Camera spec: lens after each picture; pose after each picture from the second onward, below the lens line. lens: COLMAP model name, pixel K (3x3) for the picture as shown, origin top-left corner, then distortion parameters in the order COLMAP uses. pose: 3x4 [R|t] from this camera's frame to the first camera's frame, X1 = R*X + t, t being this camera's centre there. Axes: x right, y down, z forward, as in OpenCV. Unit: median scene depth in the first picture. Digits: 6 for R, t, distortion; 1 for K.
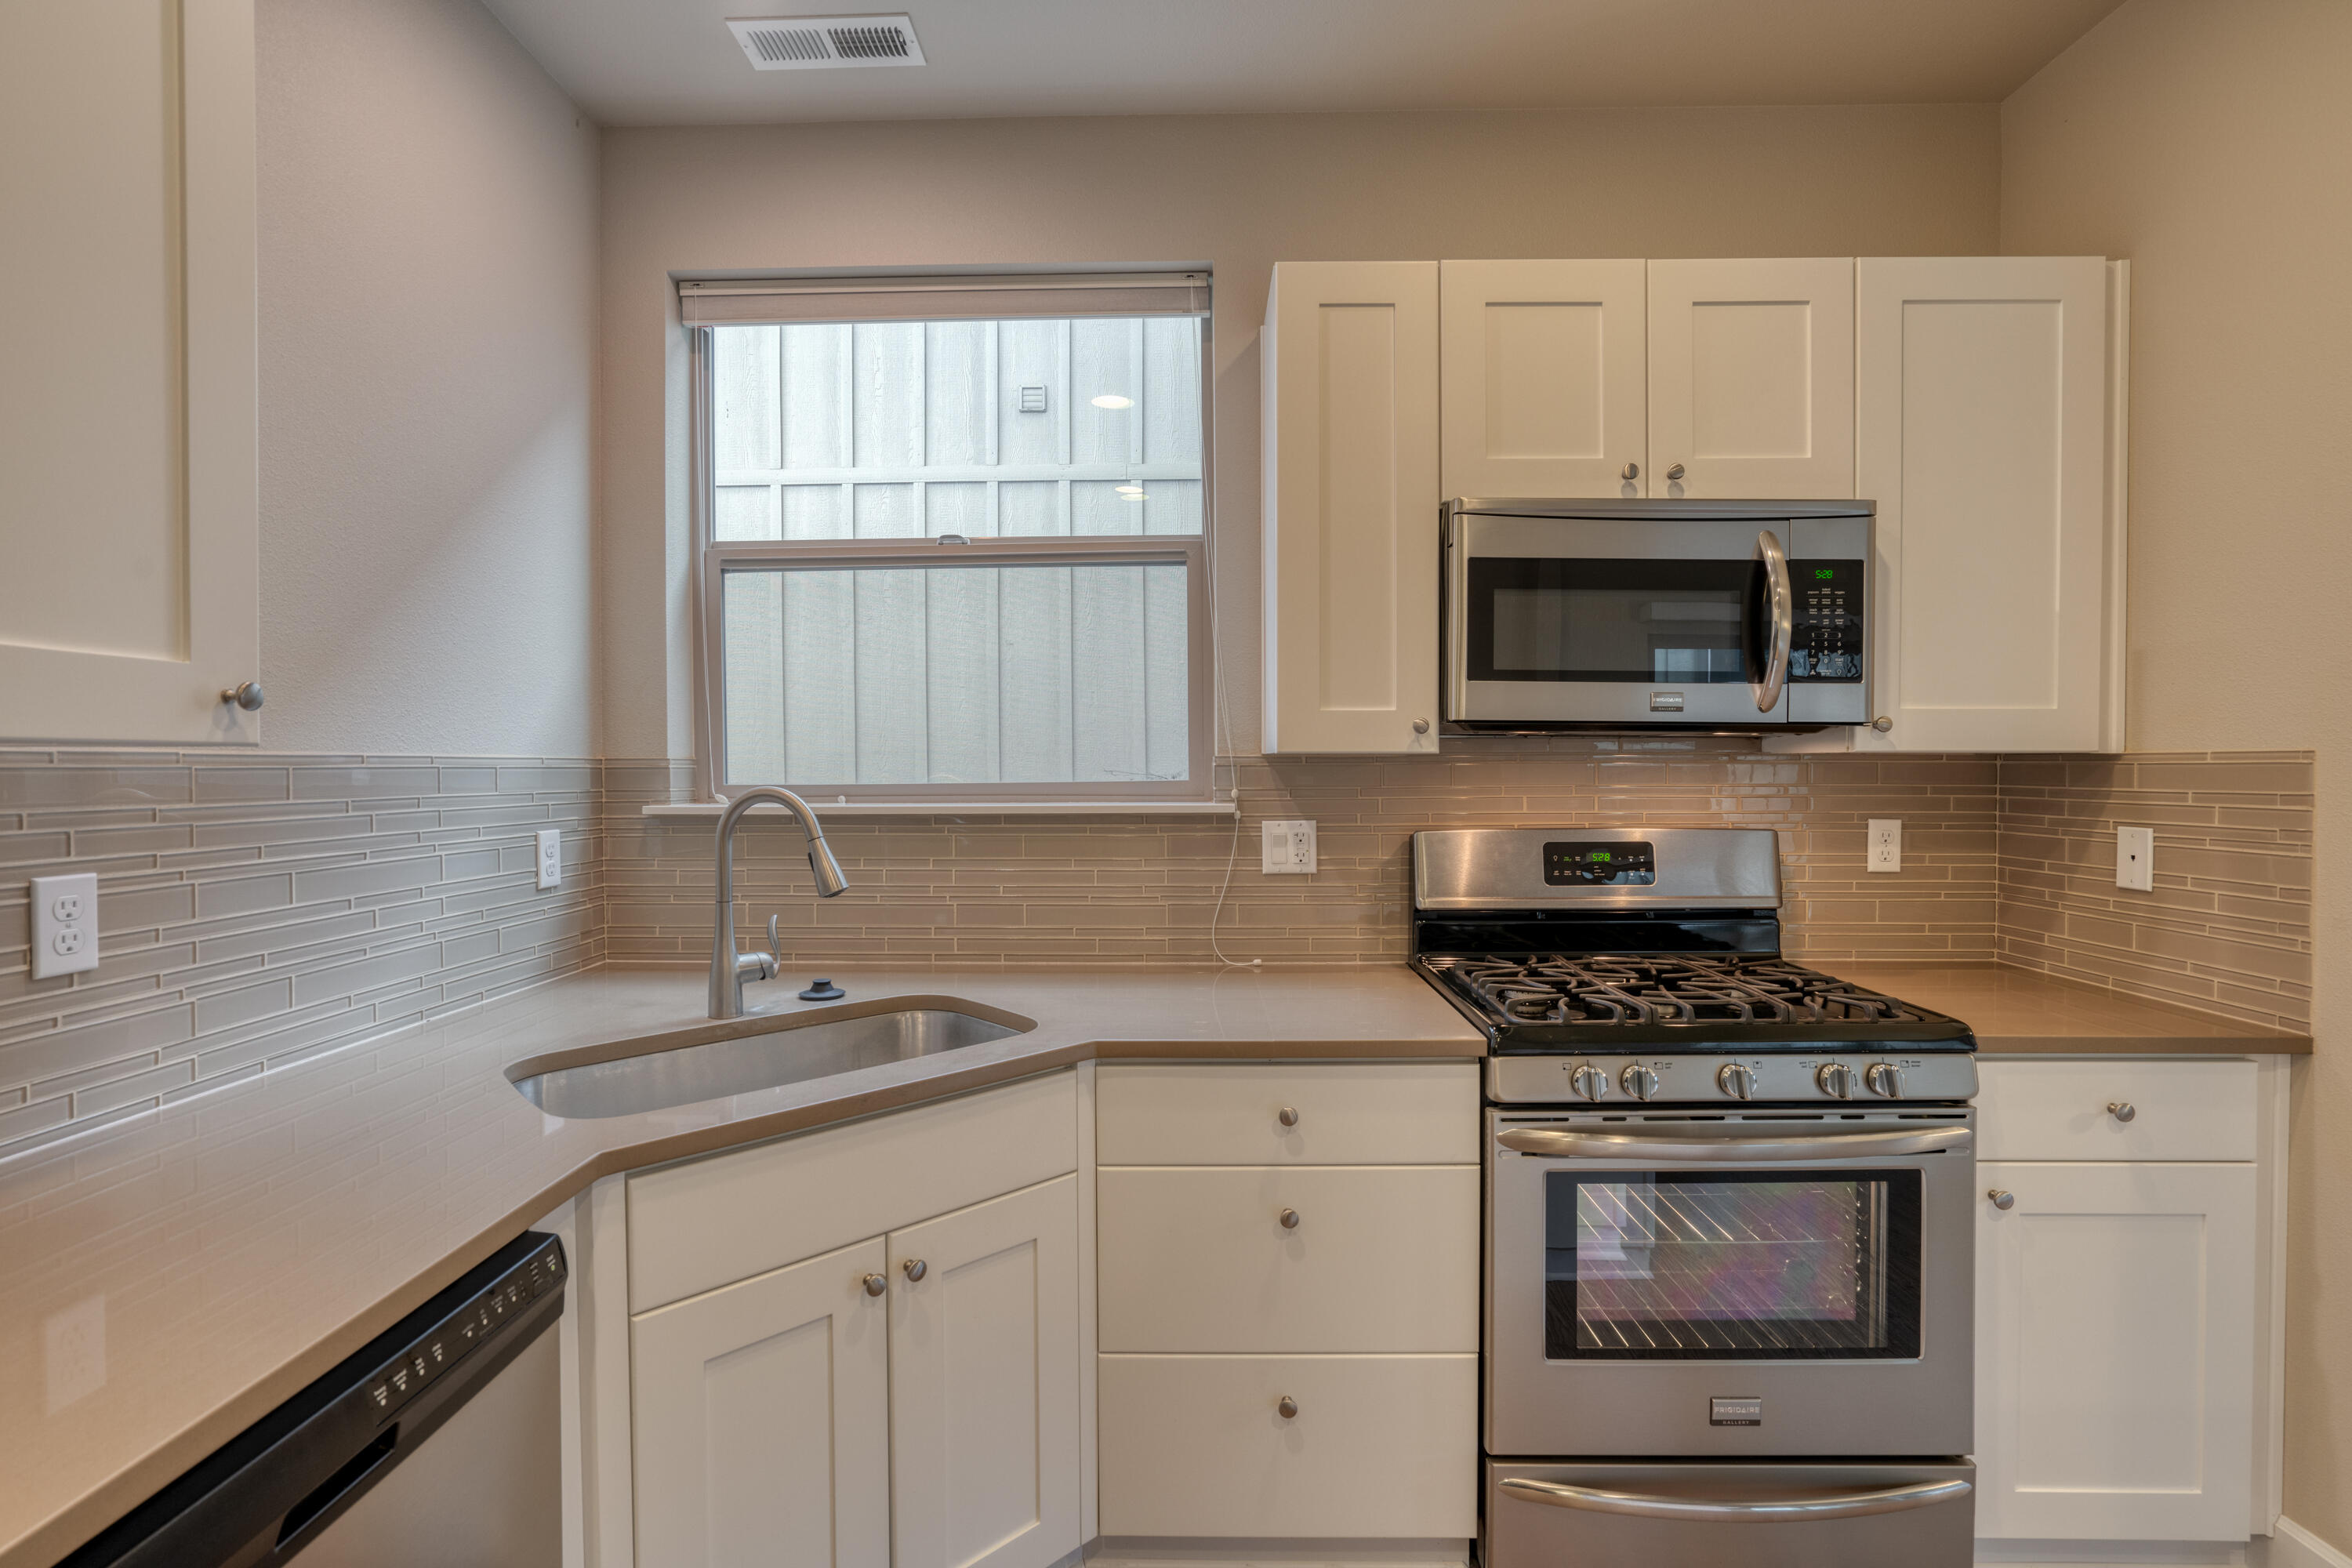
lens RADIAL K [[1102.9, 0, 1167.1], [0, 1102.9, 781.8], [0, 0, 1]] dist [-0.010305, 0.000678]
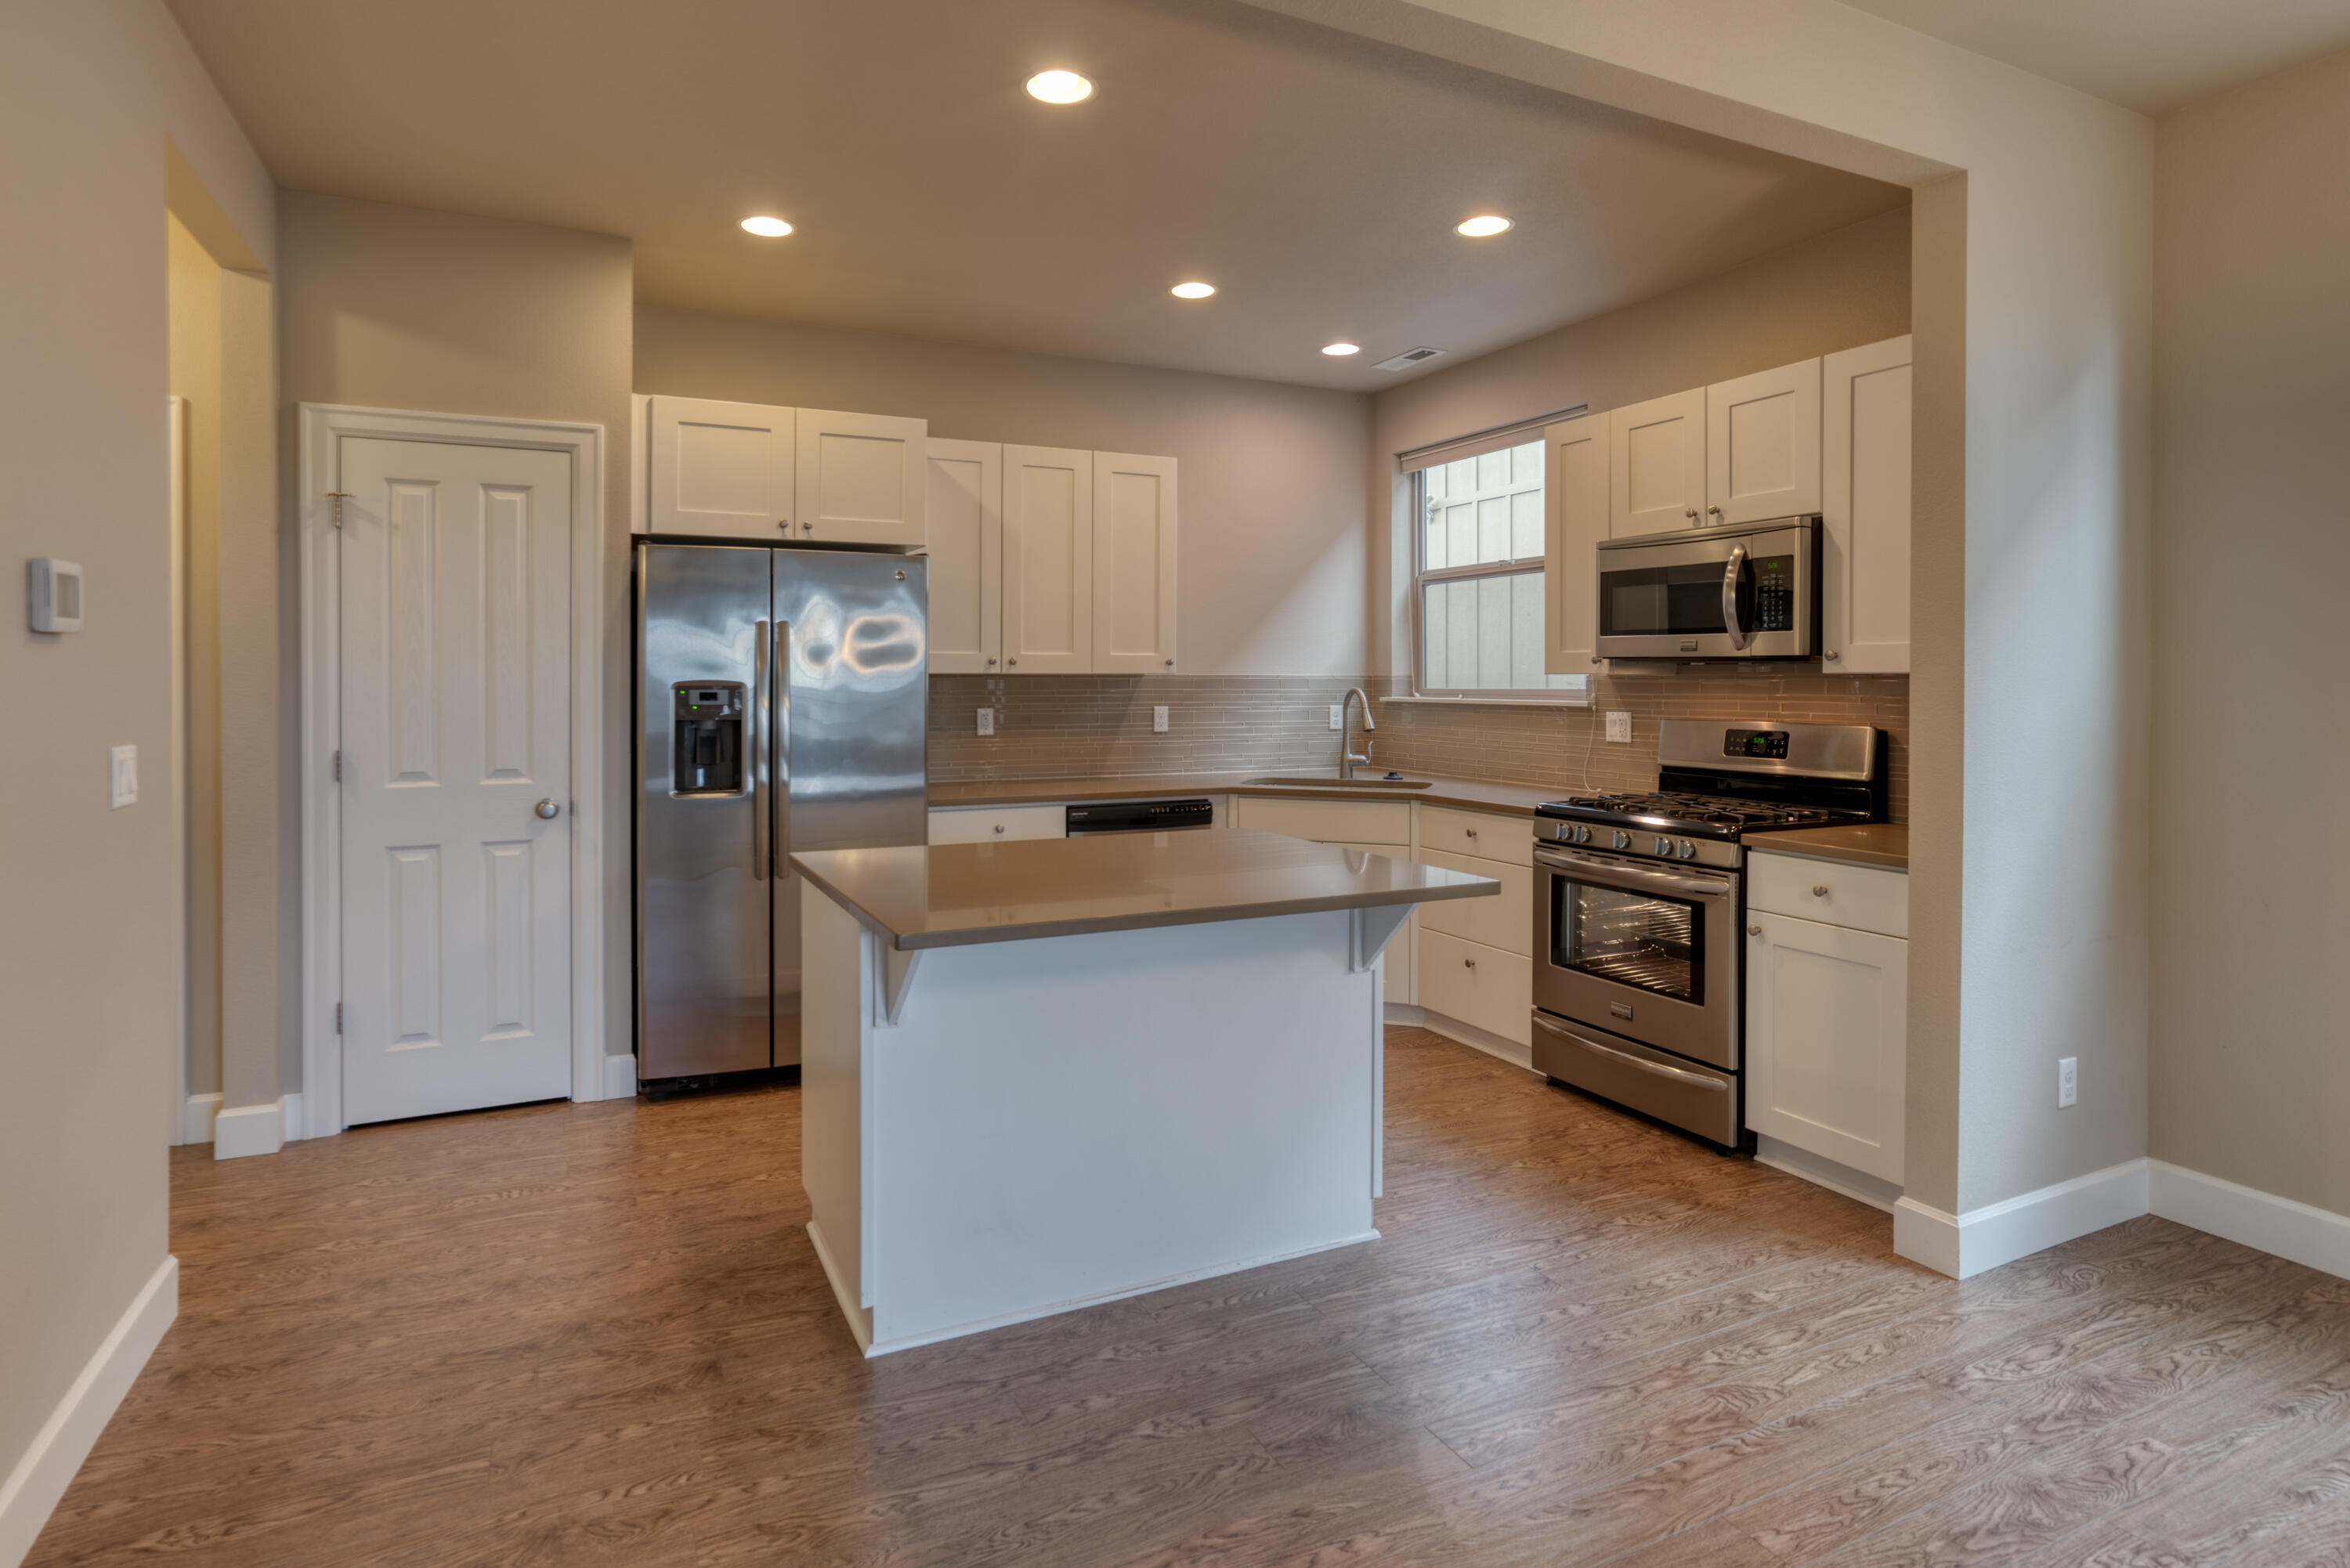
lens RADIAL K [[1206.8, 0, 1100.9], [0, 1206.8, 695.8], [0, 0, 1]] dist [0.003917, 0.000249]
pose [[0.429898, 0.016496, -0.902727, 1.546572], [-0.016041, 0.999815, 0.010631, 0.002757], [0.902735, 0.009910, 0.430083, -0.582953]]
